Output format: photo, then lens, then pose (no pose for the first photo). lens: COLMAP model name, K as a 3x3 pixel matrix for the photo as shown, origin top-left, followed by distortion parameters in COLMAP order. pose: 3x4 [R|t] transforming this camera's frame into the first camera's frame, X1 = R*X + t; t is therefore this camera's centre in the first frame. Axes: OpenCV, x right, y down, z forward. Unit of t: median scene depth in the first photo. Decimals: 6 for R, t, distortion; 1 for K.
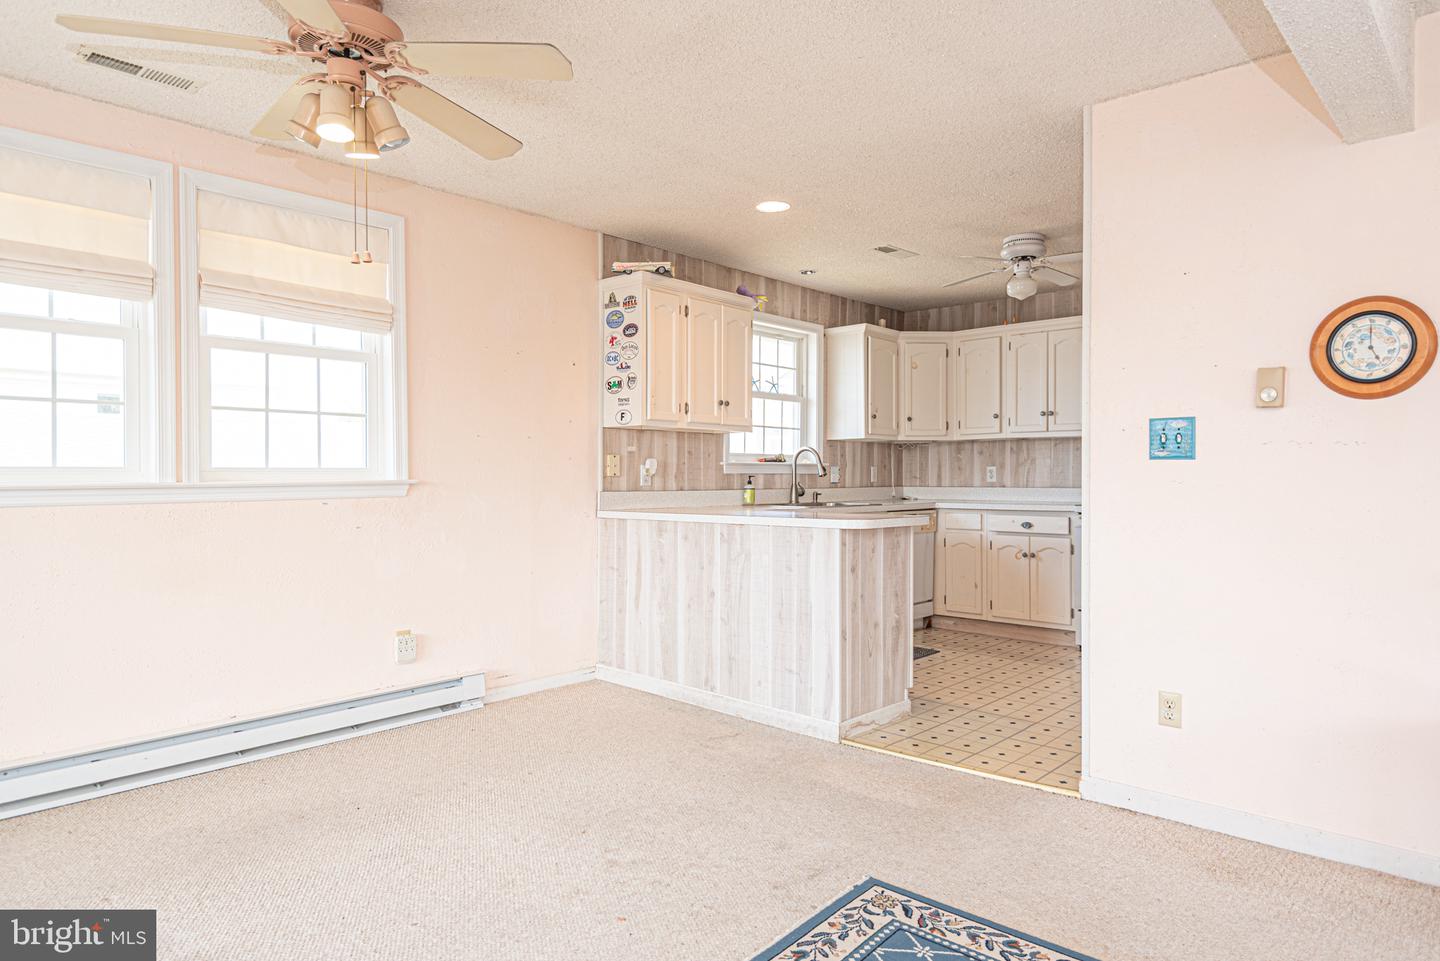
lens RADIAL K [[887.2, 0, 715.4], [0, 887.2, 483.3], [0, 0, 1]] dist [0.008119, -0.001814]
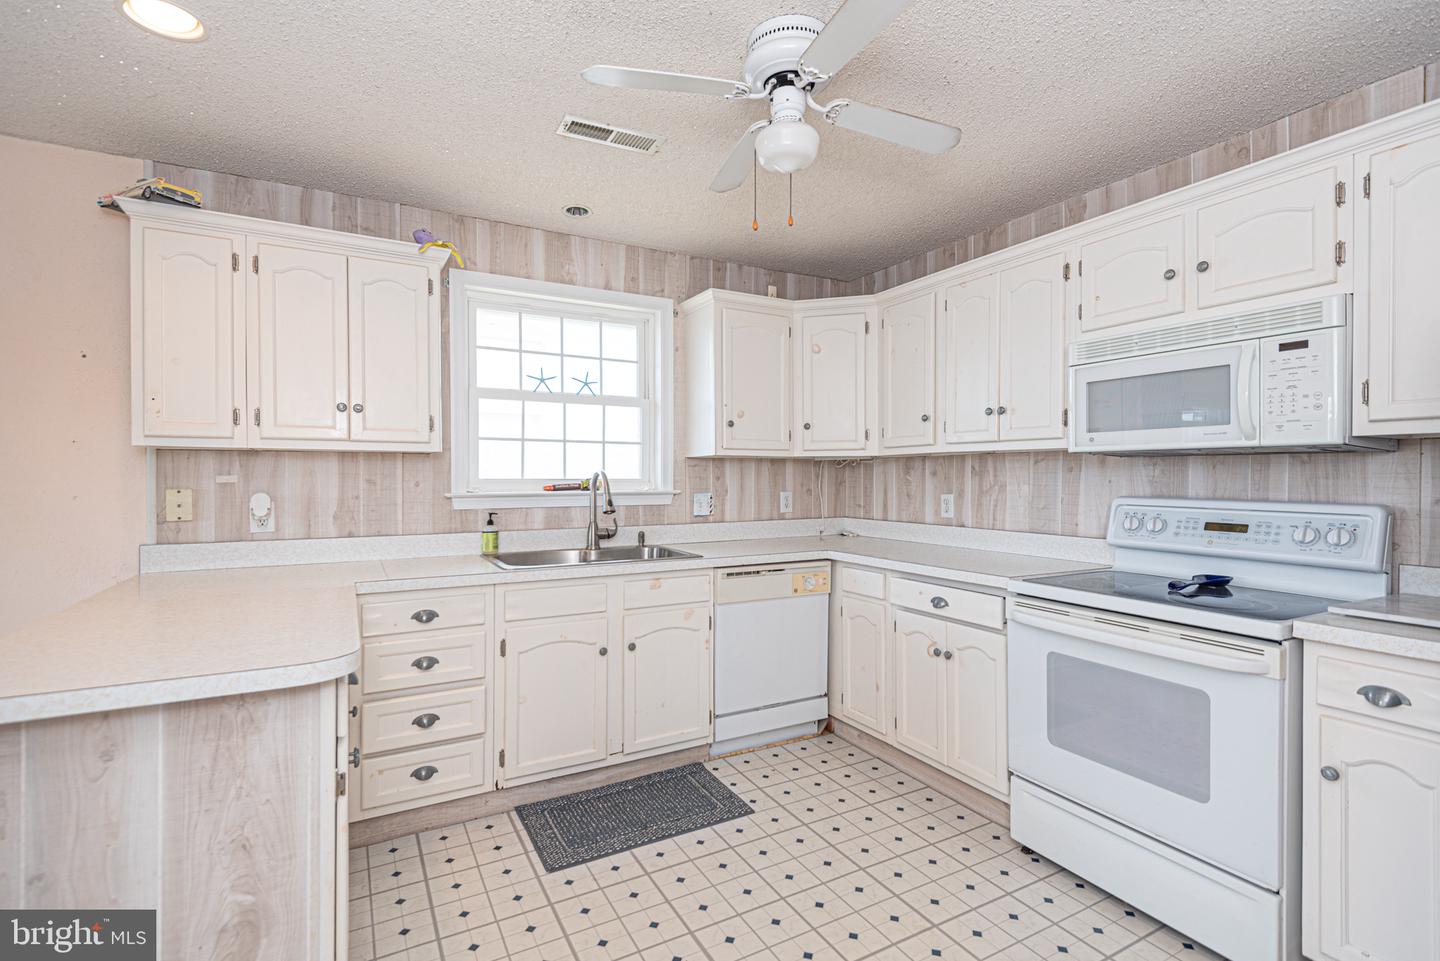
lens RADIAL K [[668.5, 0, 717.0], [0, 668.5, 479.0], [0, 0, 1]] dist [0.016048, -0.000047]
pose [[0.943425, 0.004008, -0.331562, 0.335362], [-0.004447, 0.999990, -0.000564, -0.031477], [0.331556, 0.002007, 0.943433, 0.498253]]
